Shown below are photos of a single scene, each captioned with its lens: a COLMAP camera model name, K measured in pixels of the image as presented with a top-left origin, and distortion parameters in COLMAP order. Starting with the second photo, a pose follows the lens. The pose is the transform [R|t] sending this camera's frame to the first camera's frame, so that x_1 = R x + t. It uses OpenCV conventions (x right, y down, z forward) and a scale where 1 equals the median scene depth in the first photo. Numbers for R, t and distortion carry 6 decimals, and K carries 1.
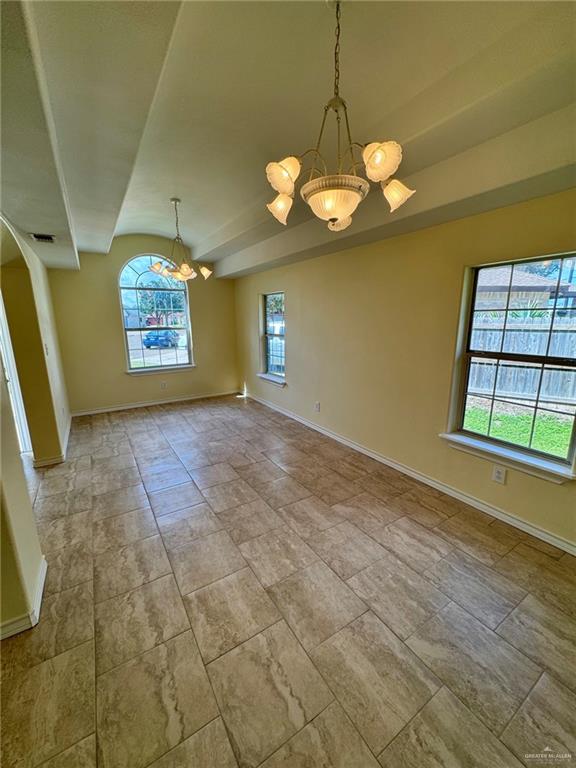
lens RADIAL K [[310.8, 0, 288.0], [0, 310.8, 384.0], [0, 0, 1]] dist [-0.001865, -0.000416]
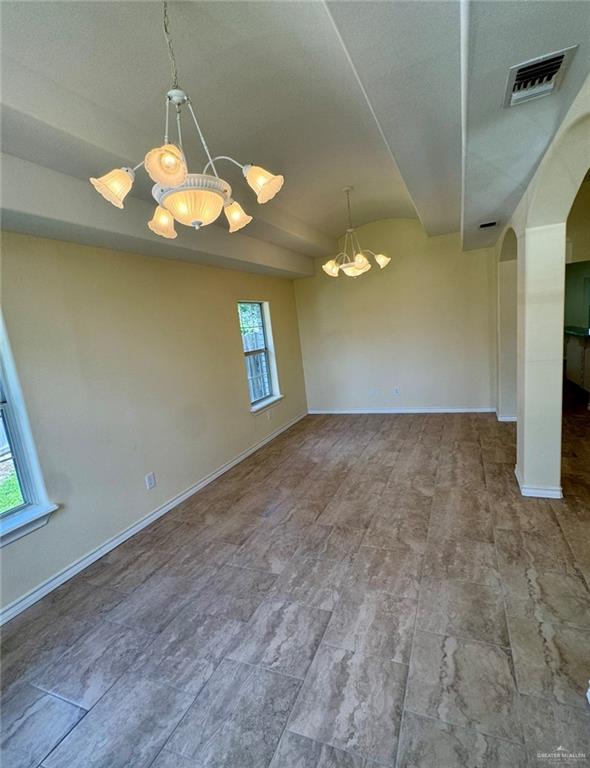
lens RADIAL K [[387.9, 0, 294.7], [0, 387.9, 393.9], [0, 0, 1]] dist [0.013627, 0.000154]
pose [[-0.569699, -0.073750, 0.818538, -1.152727], [0.276512, 0.920702, 0.275406, -0.371798], [-0.773941, 0.383234, -0.504130, 1.791510]]
